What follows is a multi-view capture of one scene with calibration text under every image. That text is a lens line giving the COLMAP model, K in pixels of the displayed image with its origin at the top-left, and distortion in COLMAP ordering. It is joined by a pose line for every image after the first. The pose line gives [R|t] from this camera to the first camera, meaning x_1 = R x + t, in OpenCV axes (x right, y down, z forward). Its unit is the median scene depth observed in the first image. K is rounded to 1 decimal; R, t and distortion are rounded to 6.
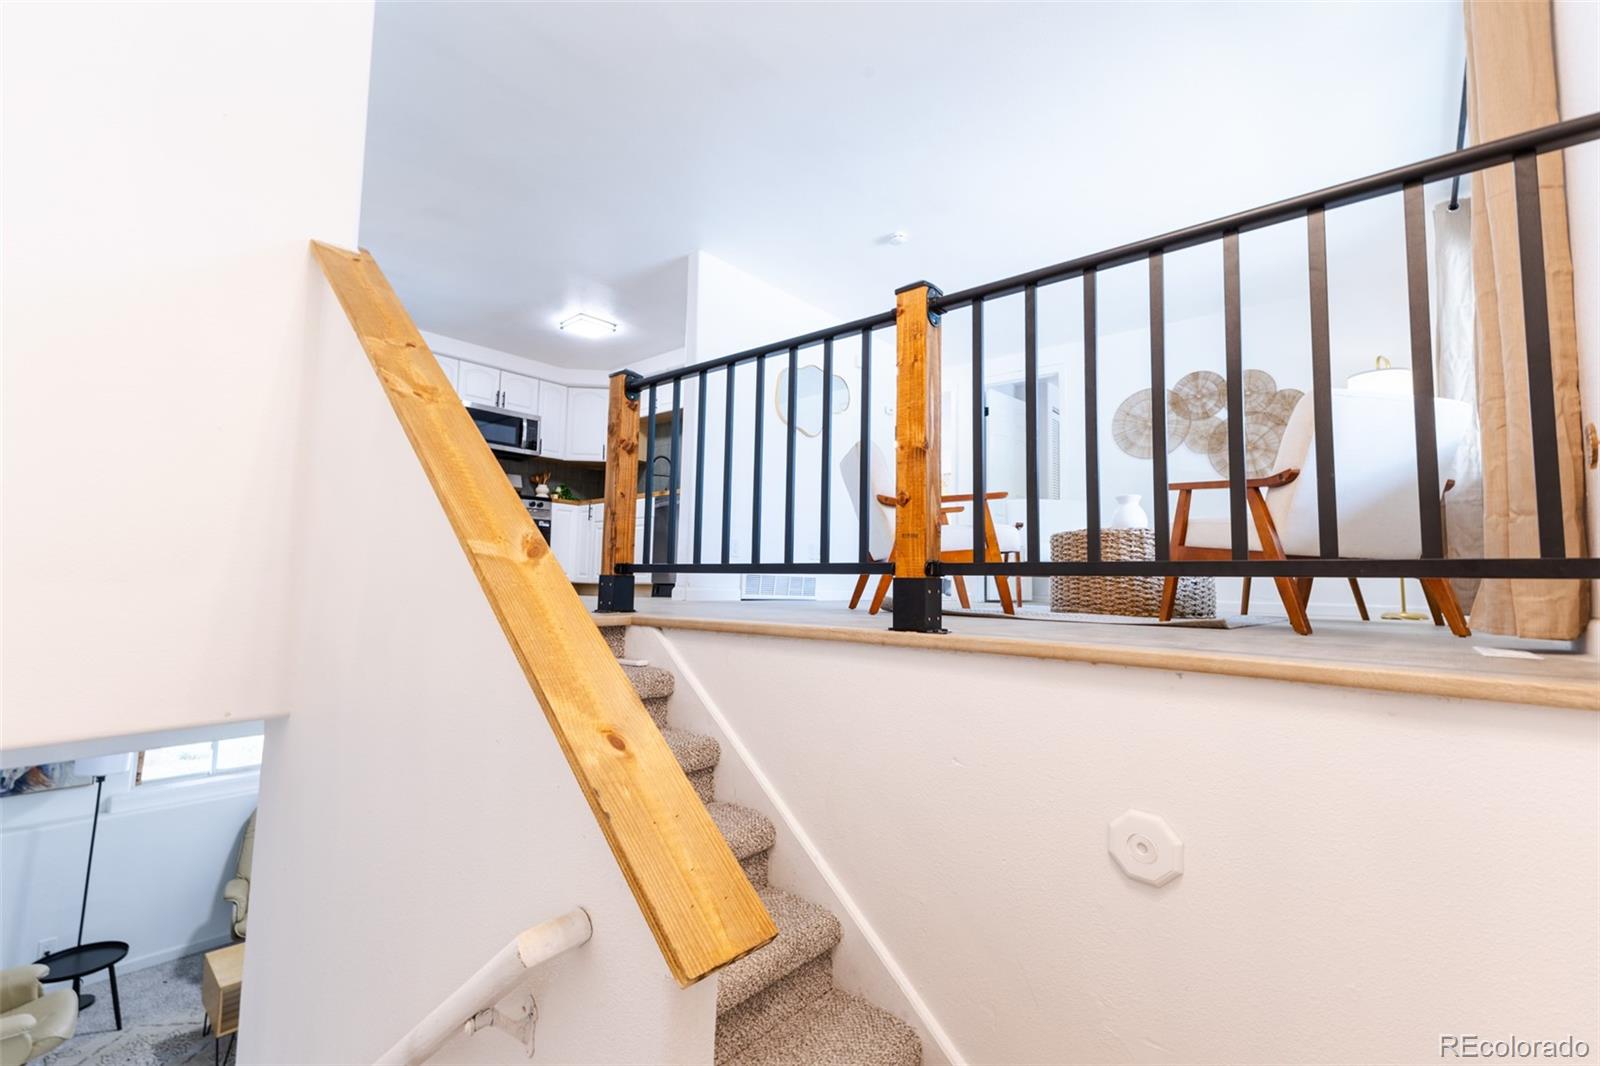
lens RADIAL K [[706.8, 0, 806.7], [0, 706.8, 513.5], [0, 0, 1]] dist [0.002108, 0.000758]
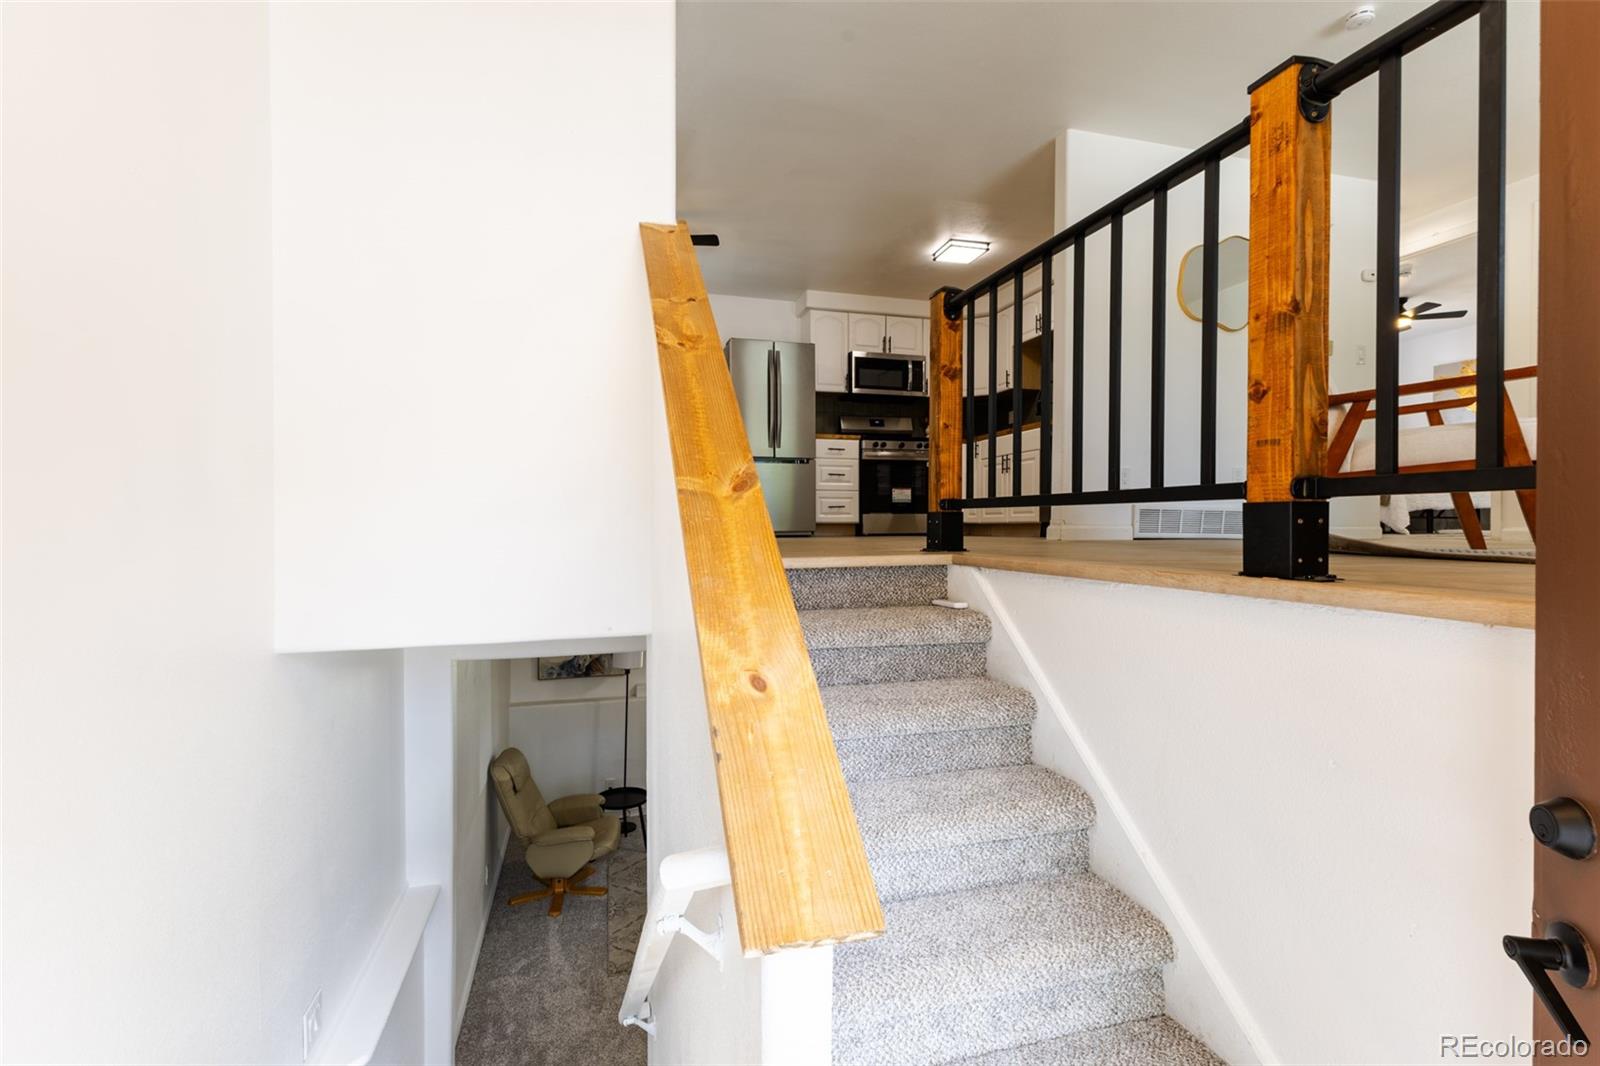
lens RADIAL K [[731.4, 0, 794.5], [0, 731.4, 521.1], [0, 0, 1]] dist [0.003472, 0.000967]
pose [[0.827003, -0.018608, -0.561889, 0.109938], [0.070769, 0.994948, 0.071210, 0.015972], [0.557725, -0.098655, 0.824142, 0.087396]]
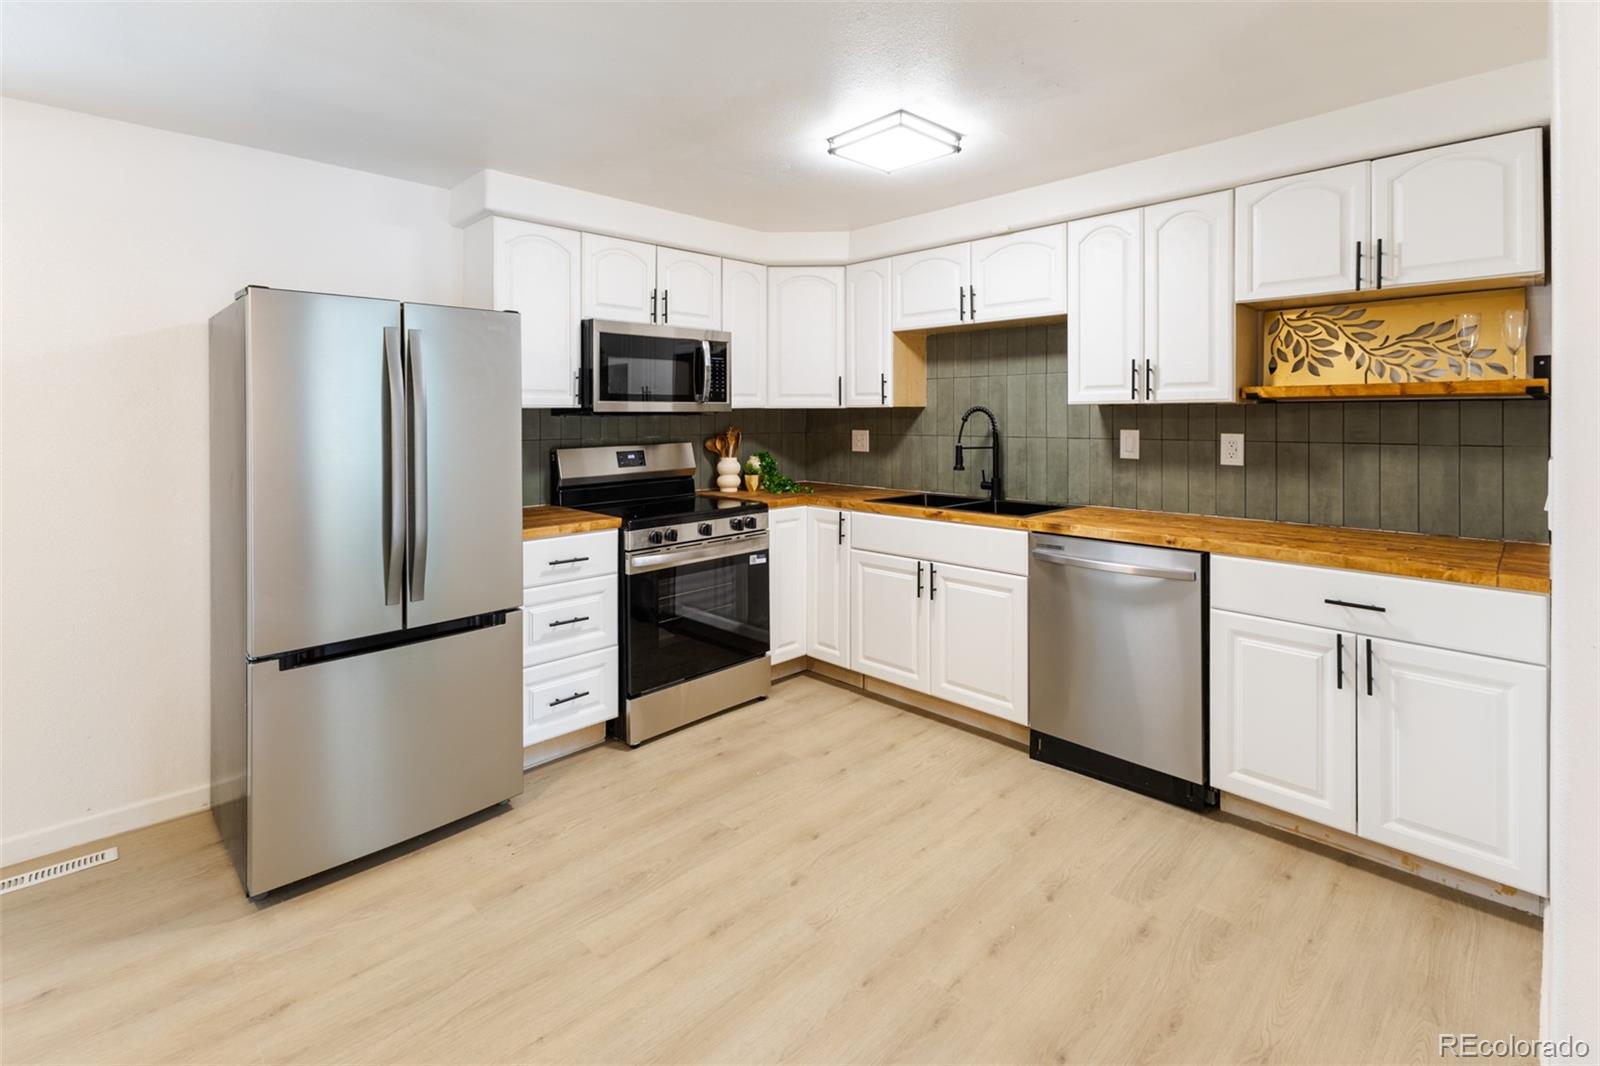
lens RADIAL K [[724.1, 0, 806.2], [0, 724.1, 403.9], [0, 0, 1]] dist [0.002238, 0.000485]
pose [[0.997215, -0.025151, -0.070207, -0.714200], [0.031560, 0.995284, 0.091725, -0.329418], [0.067568, -0.093686, 0.993306, 1.217260]]
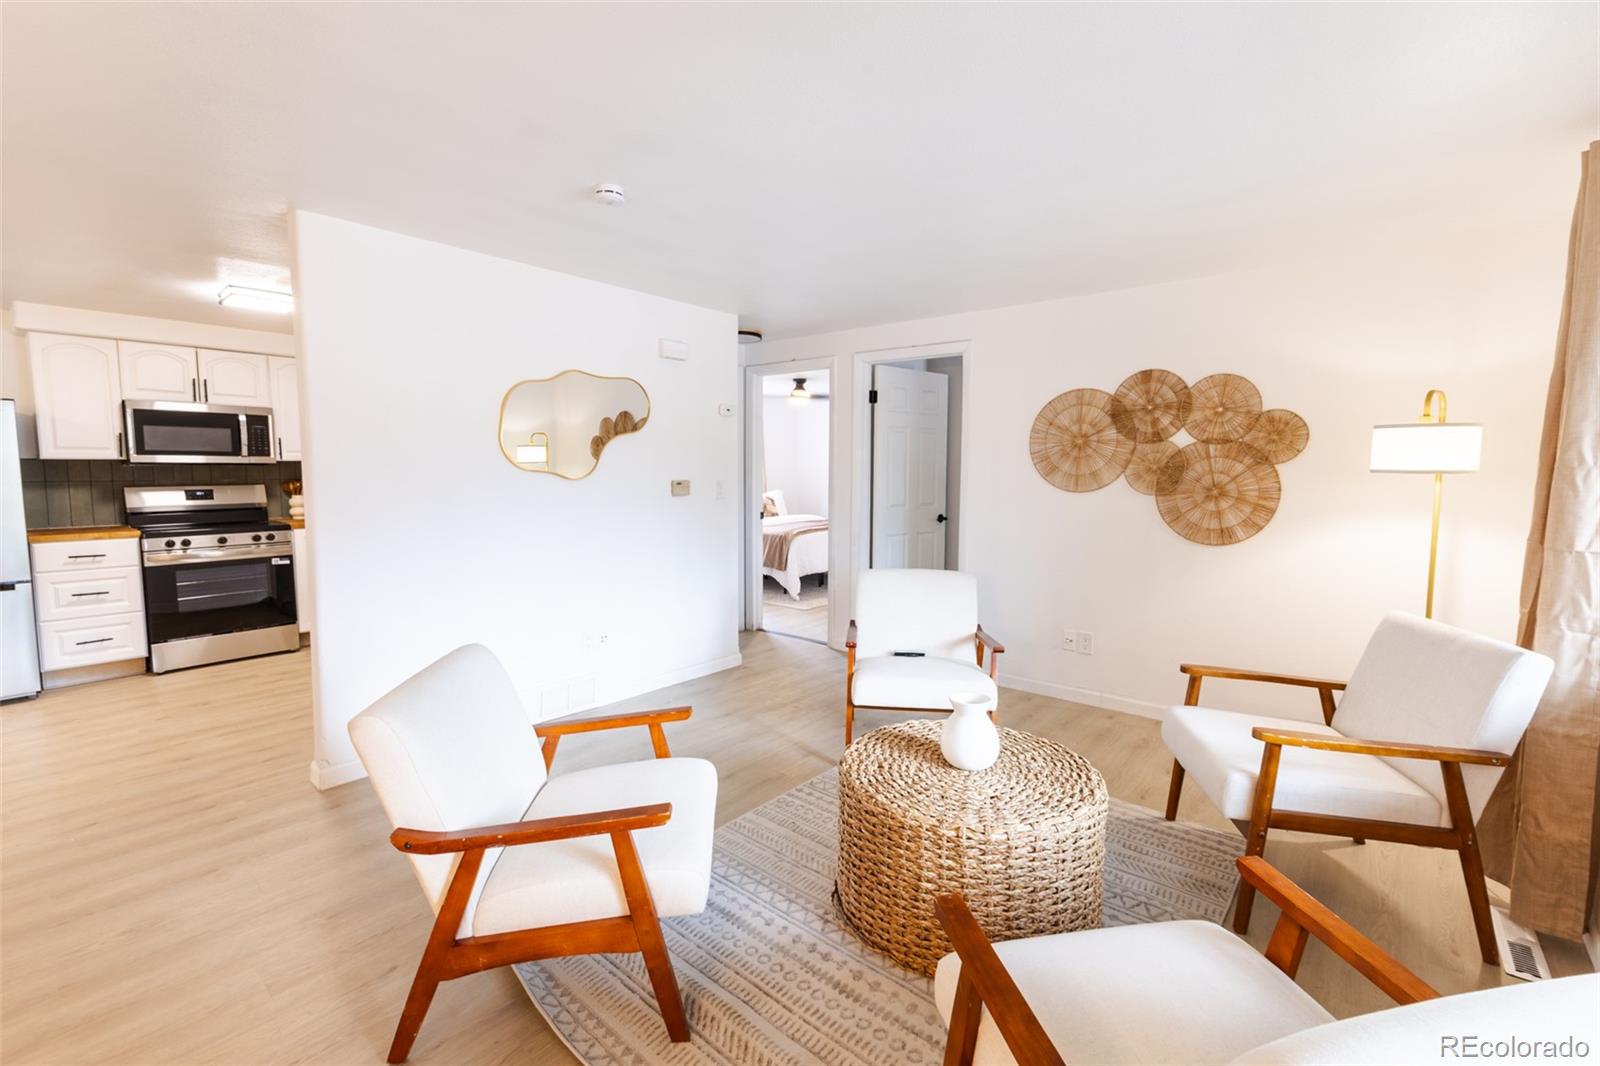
lens RADIAL K [[697.0, 0, 822.0], [0, 697.0, 512.4], [0, 0, 1]] dist [0.009713, -0.000606]
pose [[0.999712, -0.018025, 0.015871, 0.447692], [0.015024, 0.984938, 0.172256, -0.367776], [-0.018737, -0.171968, 0.984924, 0.645338]]
